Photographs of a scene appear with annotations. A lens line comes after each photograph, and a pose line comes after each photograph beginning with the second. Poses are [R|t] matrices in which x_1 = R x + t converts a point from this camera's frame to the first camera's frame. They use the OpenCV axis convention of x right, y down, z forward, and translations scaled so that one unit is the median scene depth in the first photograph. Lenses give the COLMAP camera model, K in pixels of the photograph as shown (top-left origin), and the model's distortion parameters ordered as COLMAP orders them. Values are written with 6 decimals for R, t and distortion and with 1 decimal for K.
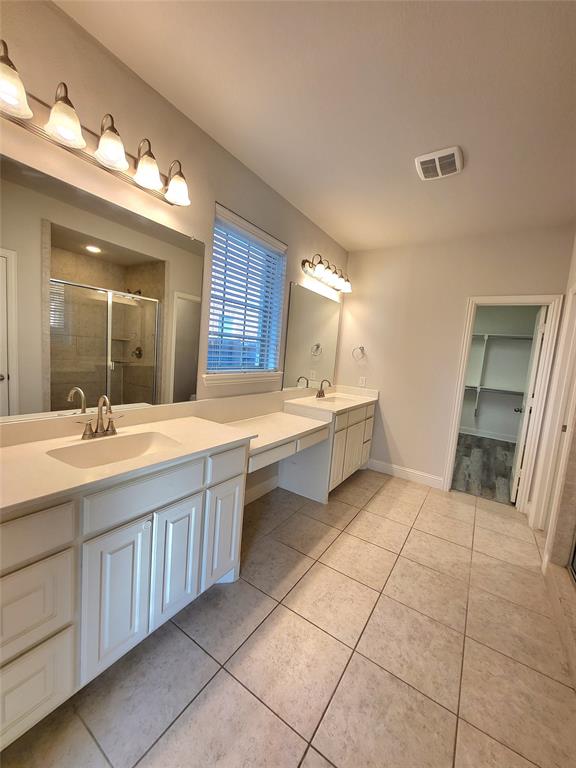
lens RADIAL K [[303.3, 0, 289.9], [0, 303.3, 385.5], [0, 0, 1]] dist [0.000685, -0.000068]
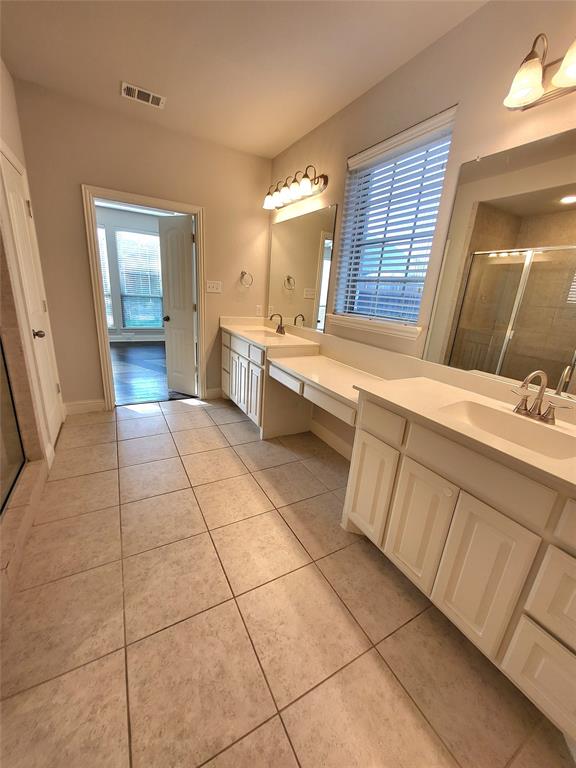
lens RADIAL K [[303.3, 0, 291.1], [0, 303.3, 379.0], [0, 0, 1]] dist [0.000685, -0.000068]
pose [[-0.453546, 0.157645, -0.877180, 0.725132], [-0.191270, 0.944081, 0.268564, -0.067002], [0.870467, 0.289584, -0.398031, 1.119522]]
